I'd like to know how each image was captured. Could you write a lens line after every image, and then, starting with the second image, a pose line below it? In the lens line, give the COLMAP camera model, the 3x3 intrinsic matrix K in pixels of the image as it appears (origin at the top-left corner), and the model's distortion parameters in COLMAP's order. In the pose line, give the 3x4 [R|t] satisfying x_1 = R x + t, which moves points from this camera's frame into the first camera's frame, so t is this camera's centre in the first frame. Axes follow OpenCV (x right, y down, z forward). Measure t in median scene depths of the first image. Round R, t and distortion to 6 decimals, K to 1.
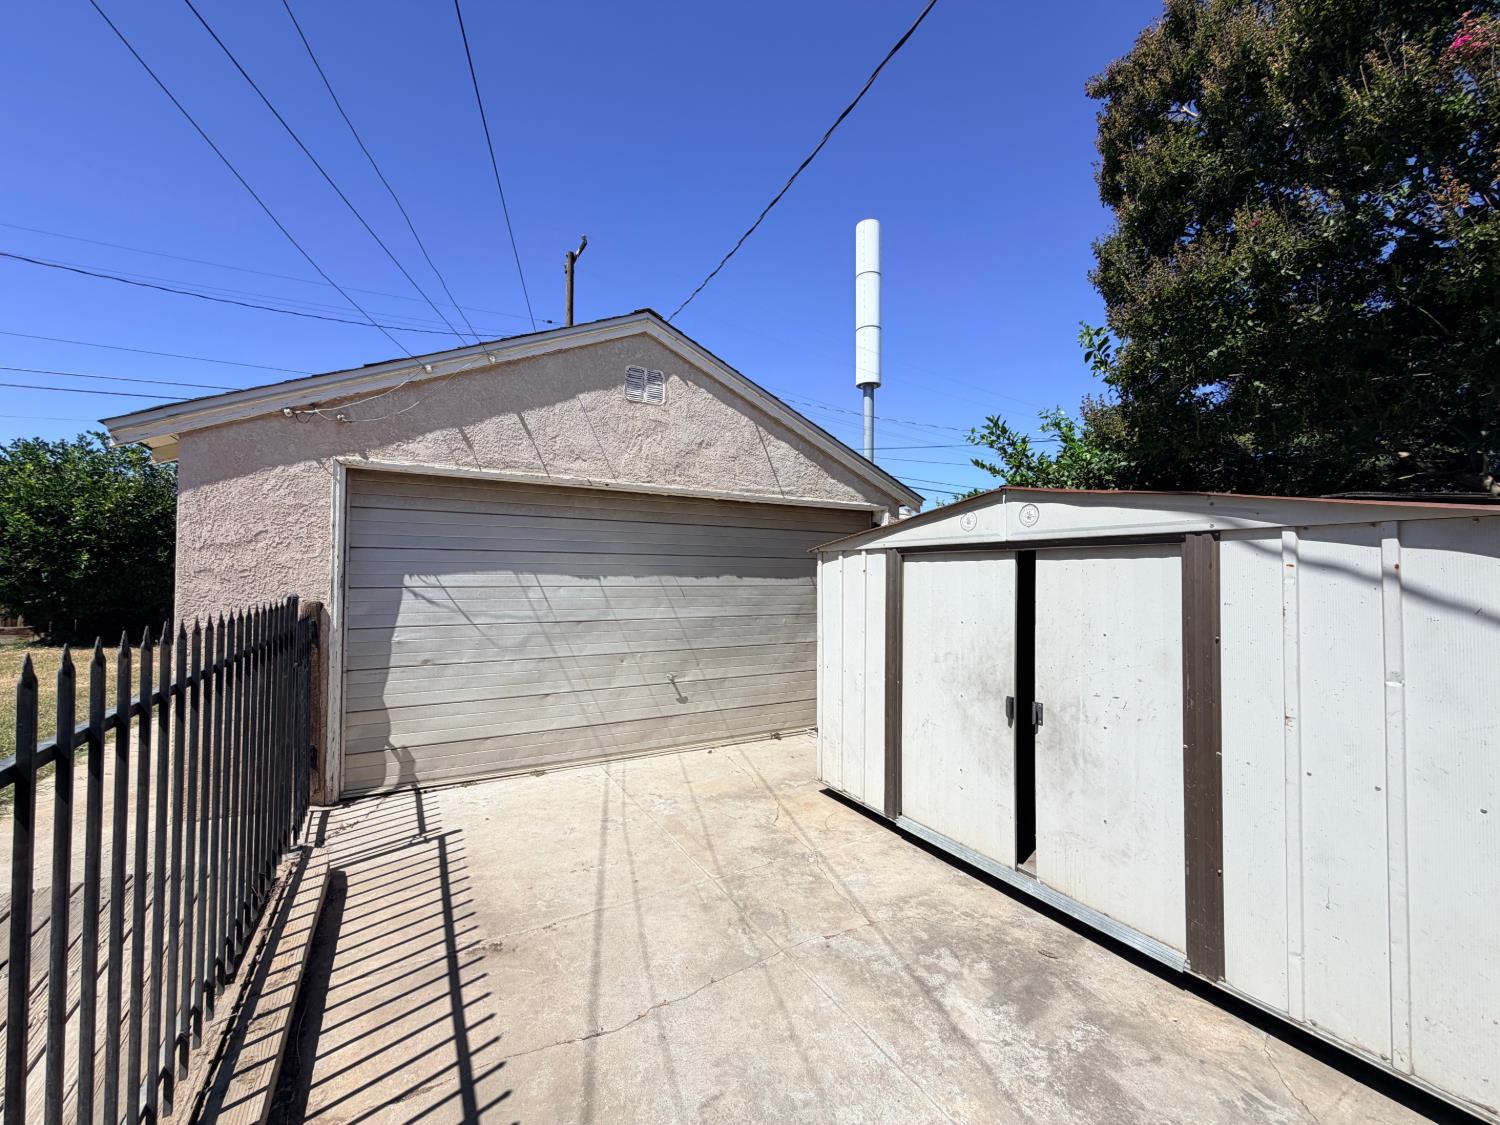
lens RADIAL K [[598.1, 0, 750.0], [0, 598.1, 562.5], [0, 0, 1]] dist [0.000003, 0.000048]
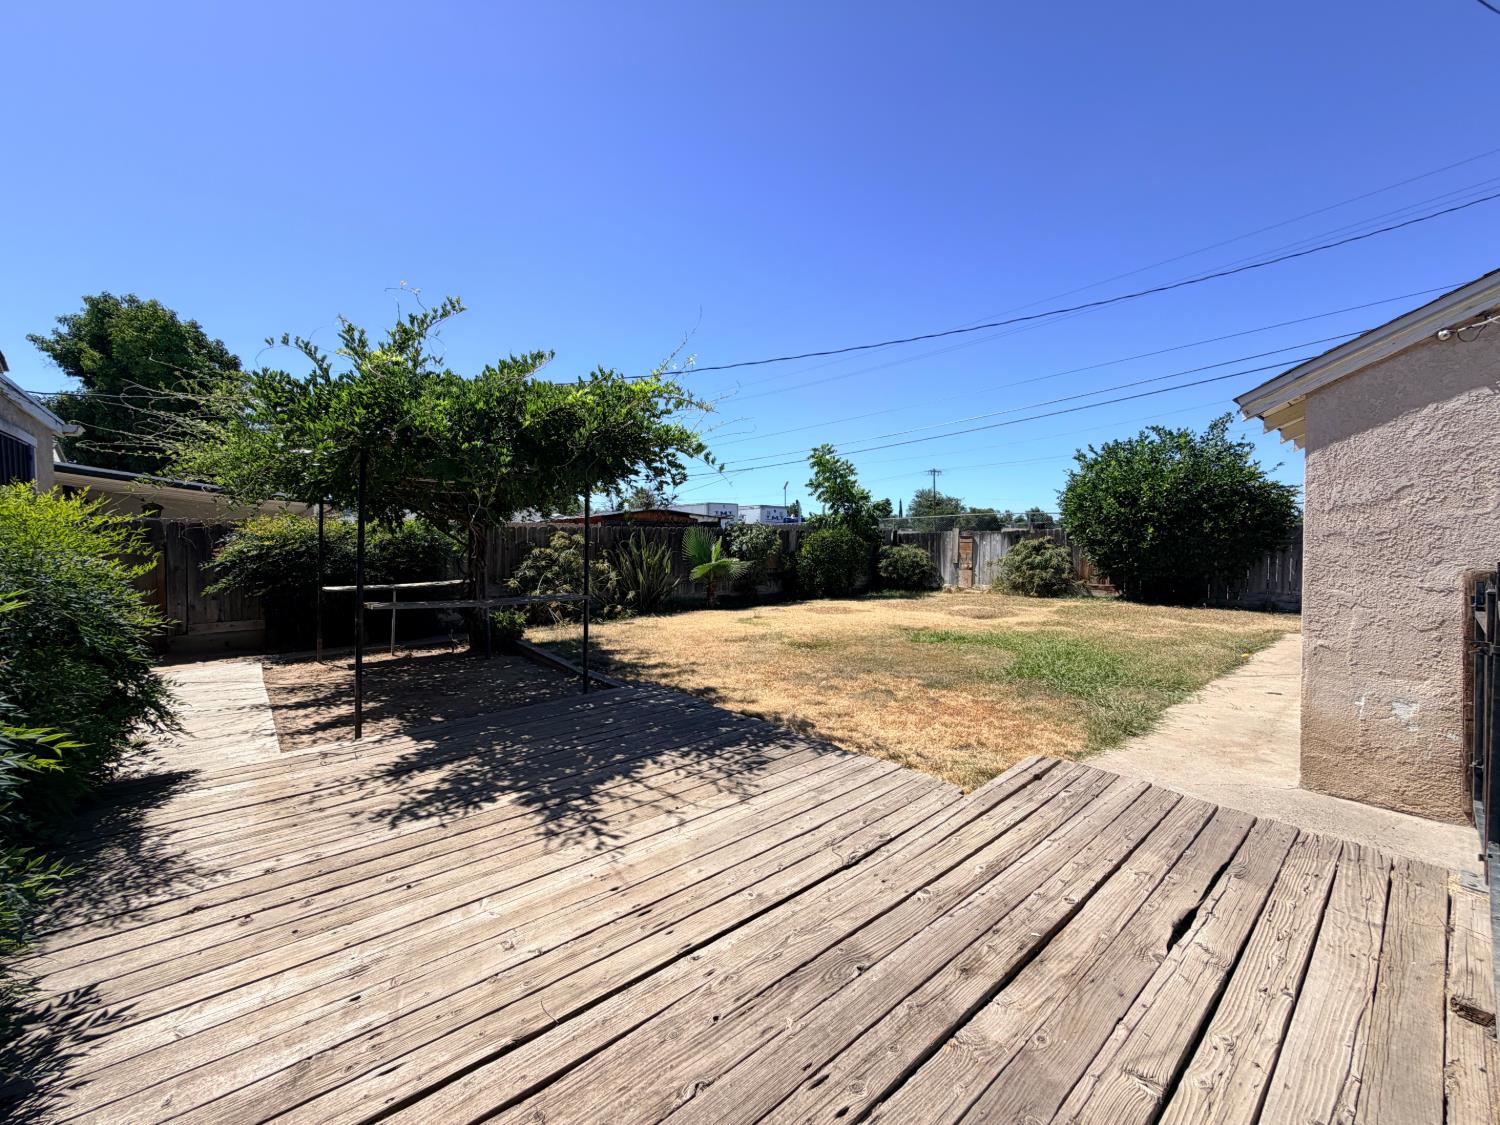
lens RADIAL K [[598.1, 0, 750.0], [0, 598.1, 562.5], [0, 0, 1]] dist [0.000003, 0.000048]
pose [[0.193081, 0.016256, -0.981048, -0.101514], [0.030218, 0.999290, 0.022506, 0.005657], [0.980717, -0.033991, 0.192453, -0.051131]]
